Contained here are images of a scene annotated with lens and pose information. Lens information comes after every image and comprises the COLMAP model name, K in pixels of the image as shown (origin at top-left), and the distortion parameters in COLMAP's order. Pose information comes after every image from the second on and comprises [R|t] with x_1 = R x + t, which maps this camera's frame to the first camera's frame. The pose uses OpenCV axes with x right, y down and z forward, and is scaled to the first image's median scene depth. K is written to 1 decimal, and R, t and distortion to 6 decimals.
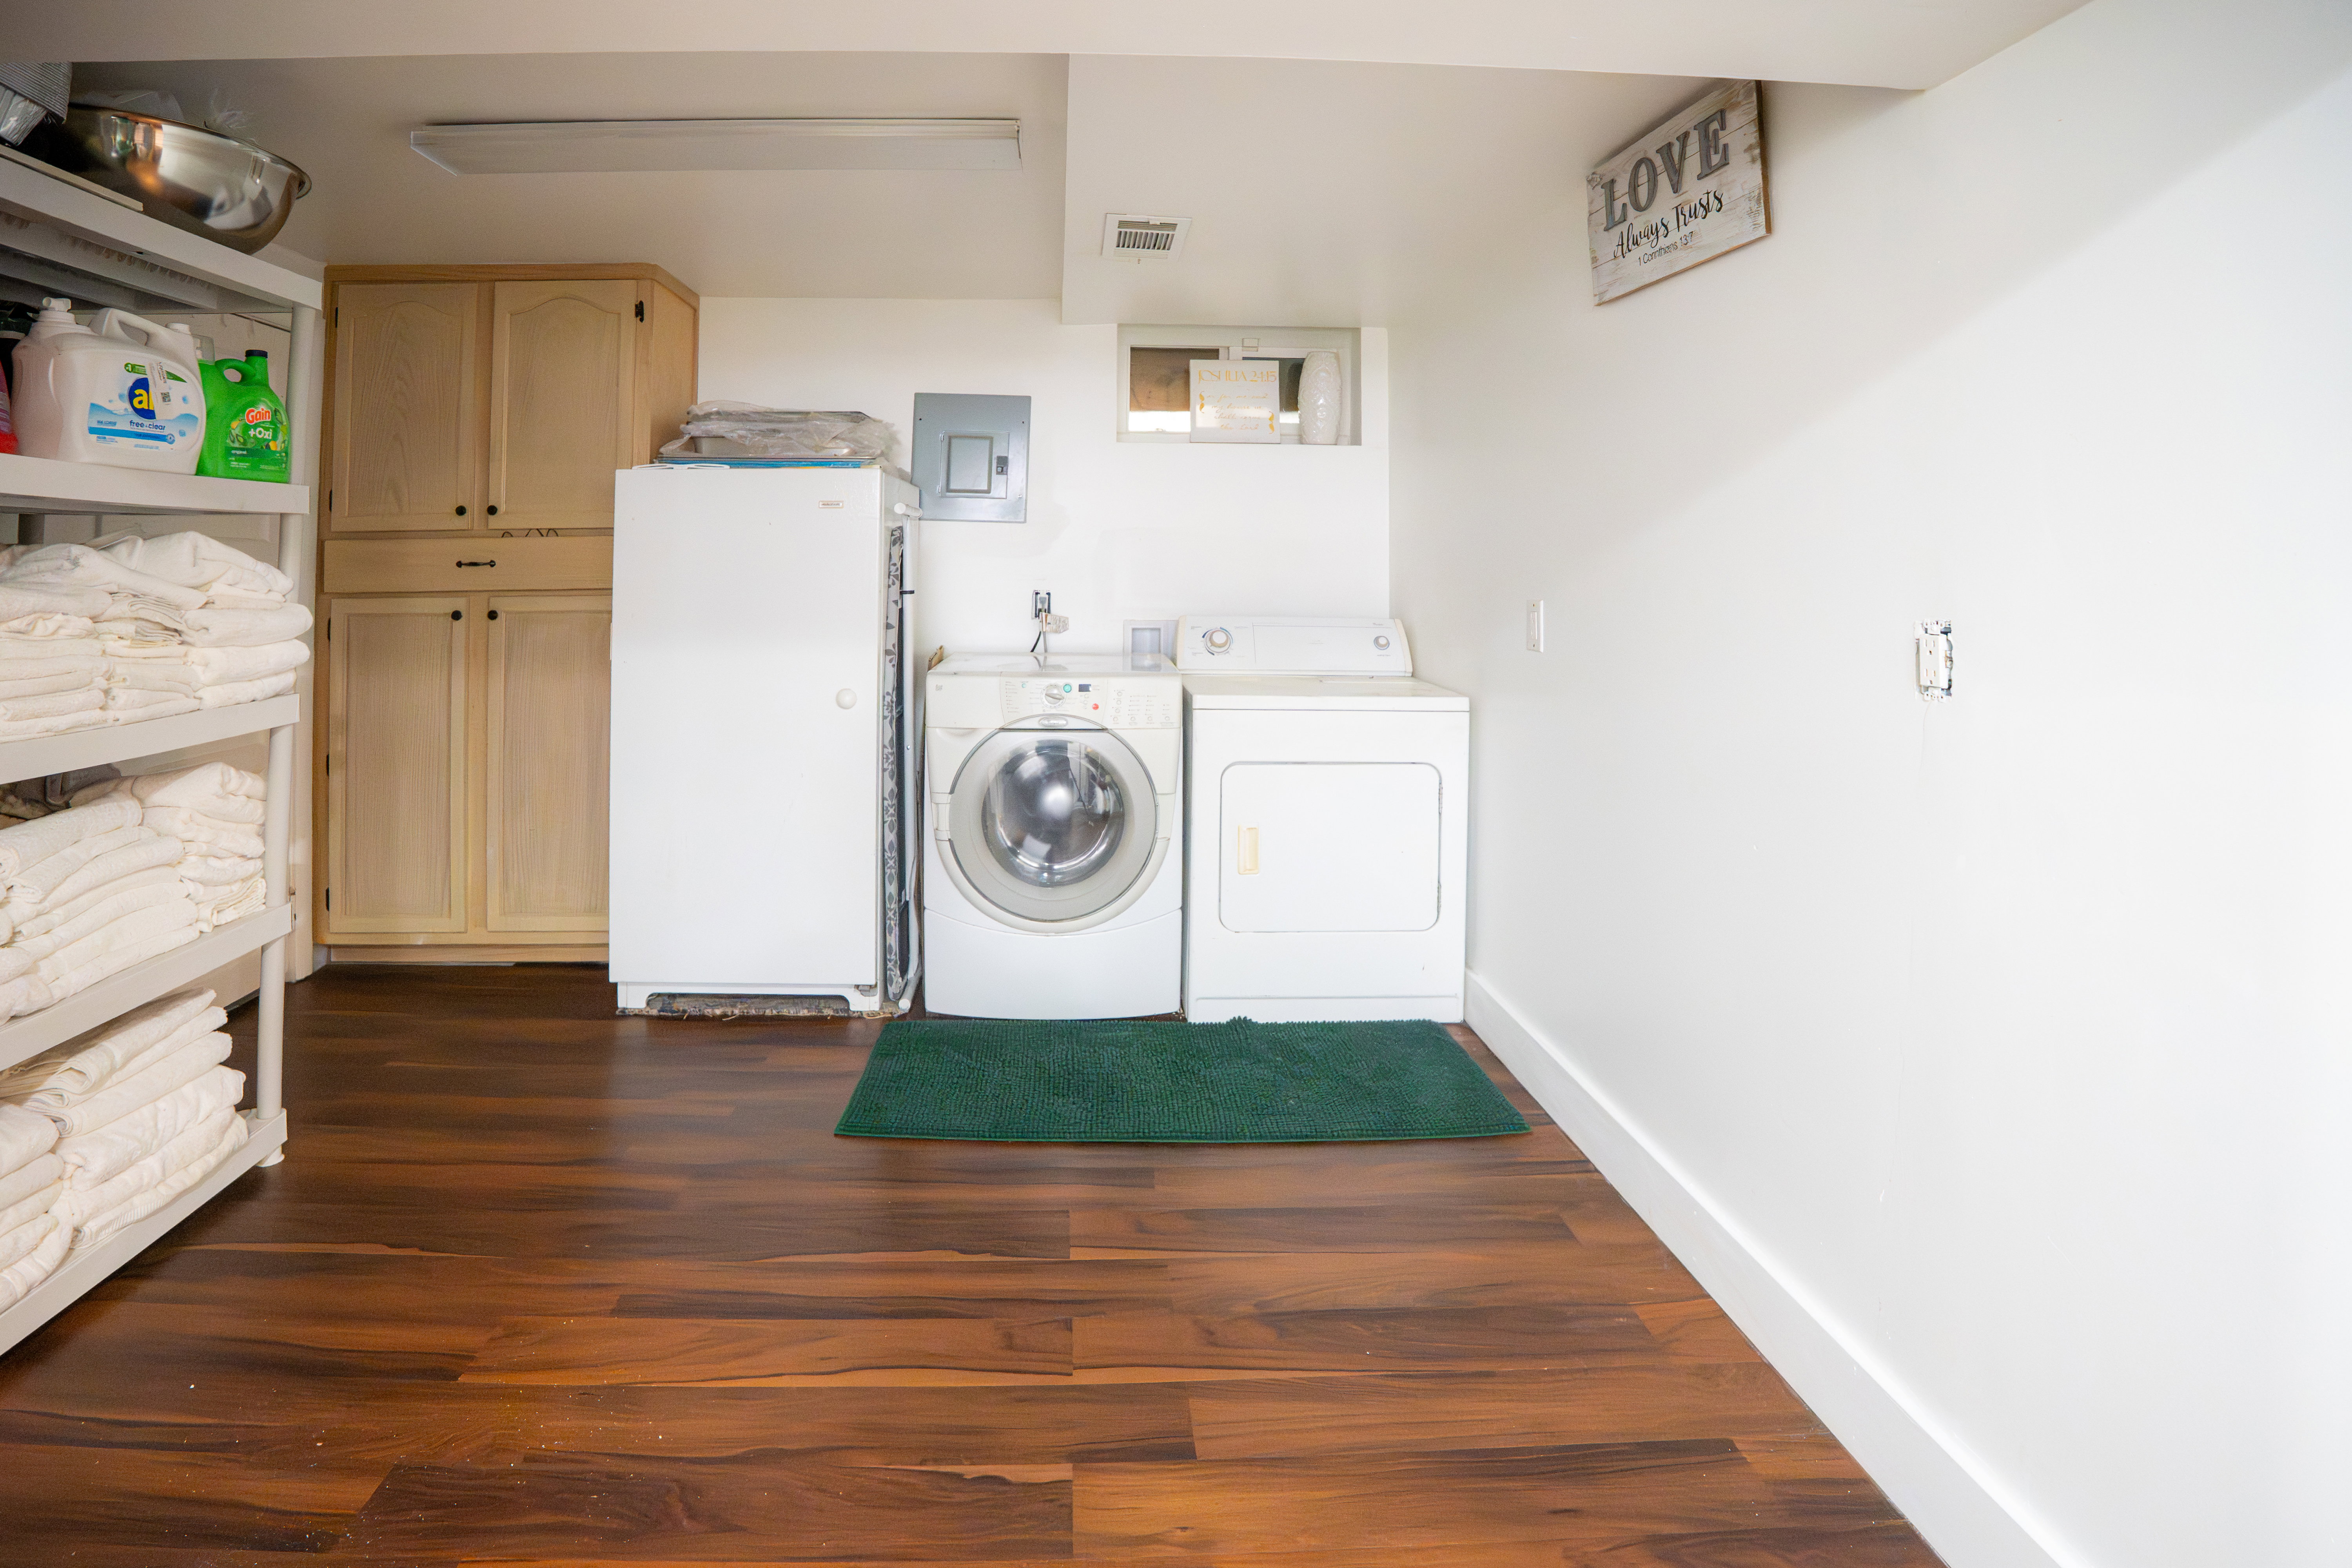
lens RADIAL K [[1033.1, 0, 1177.8], [0, 1033.1, 788.0], [0, 0, 1]] dist [-0.075119, 0.017678]
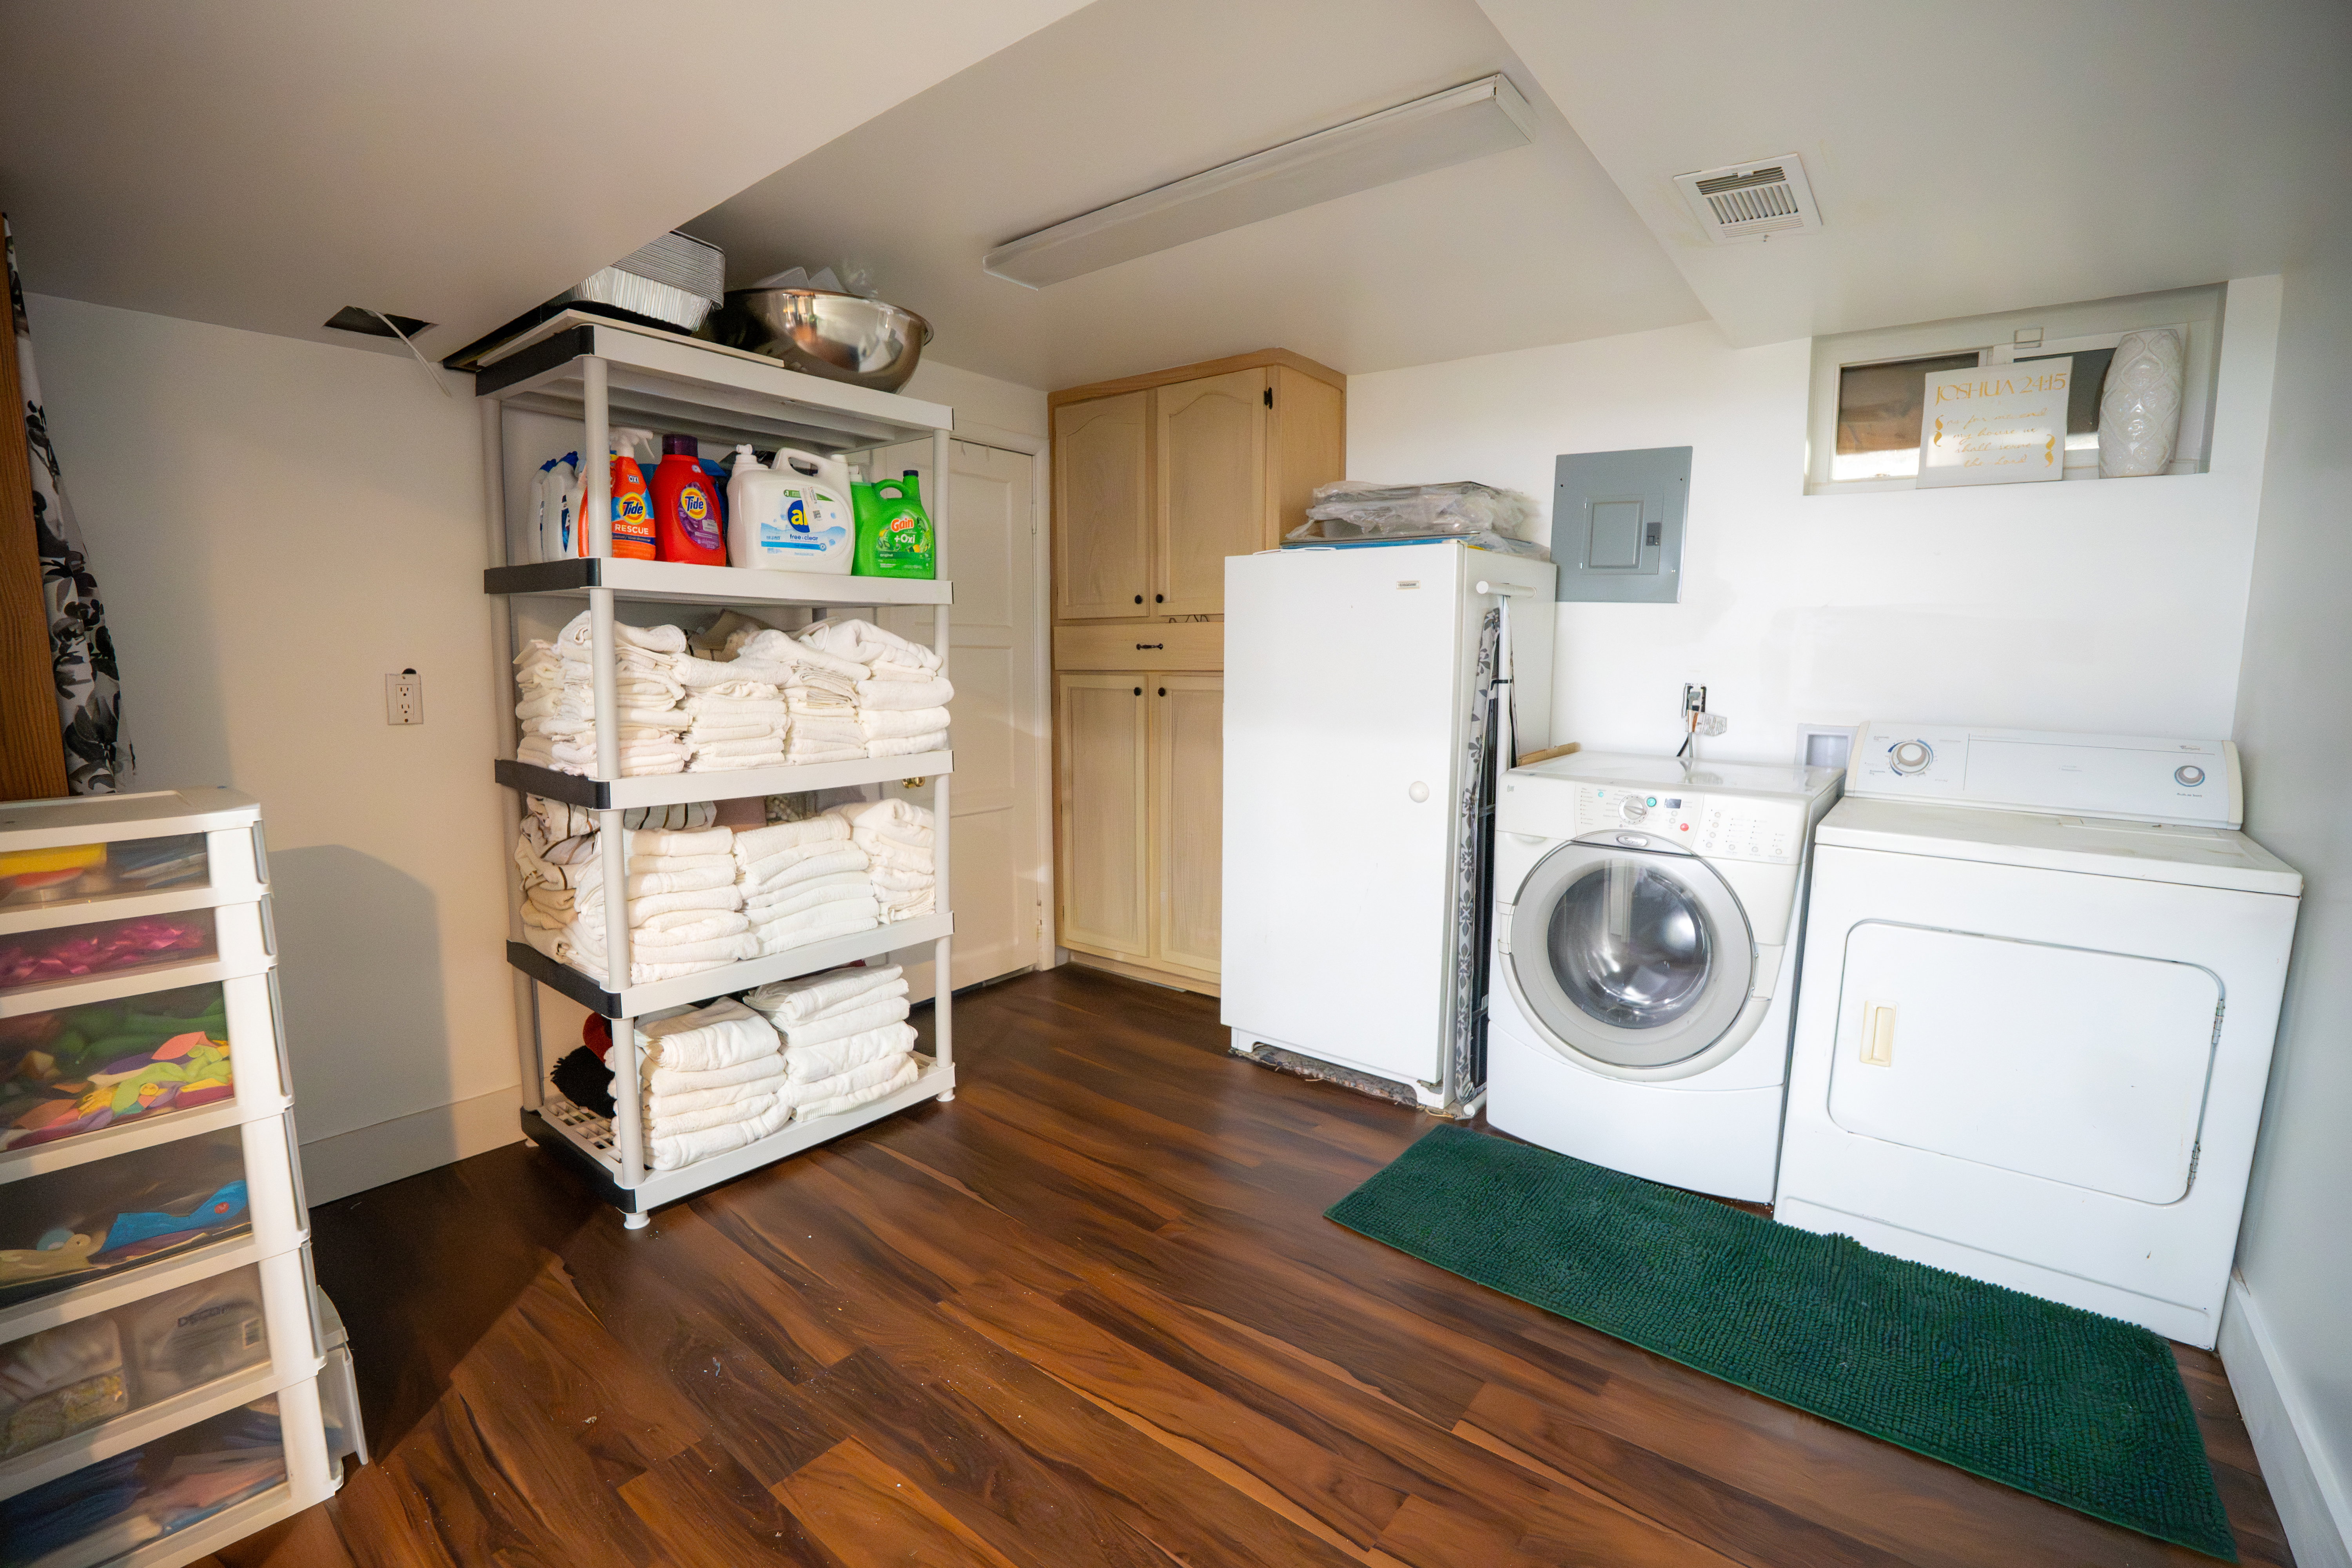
lens RADIAL K [[1012.4, 0, 1175.4], [0, 1012.4, 970.9], [0, 0, 1]] dist [-0.048889, 0.005240]
pose [[0.763754, 0.188182, -0.617468, 0.128002], [-0.130843, 0.981838, 0.137386, -0.022312], [0.632107, -0.024138, 0.774505, 0.116628]]
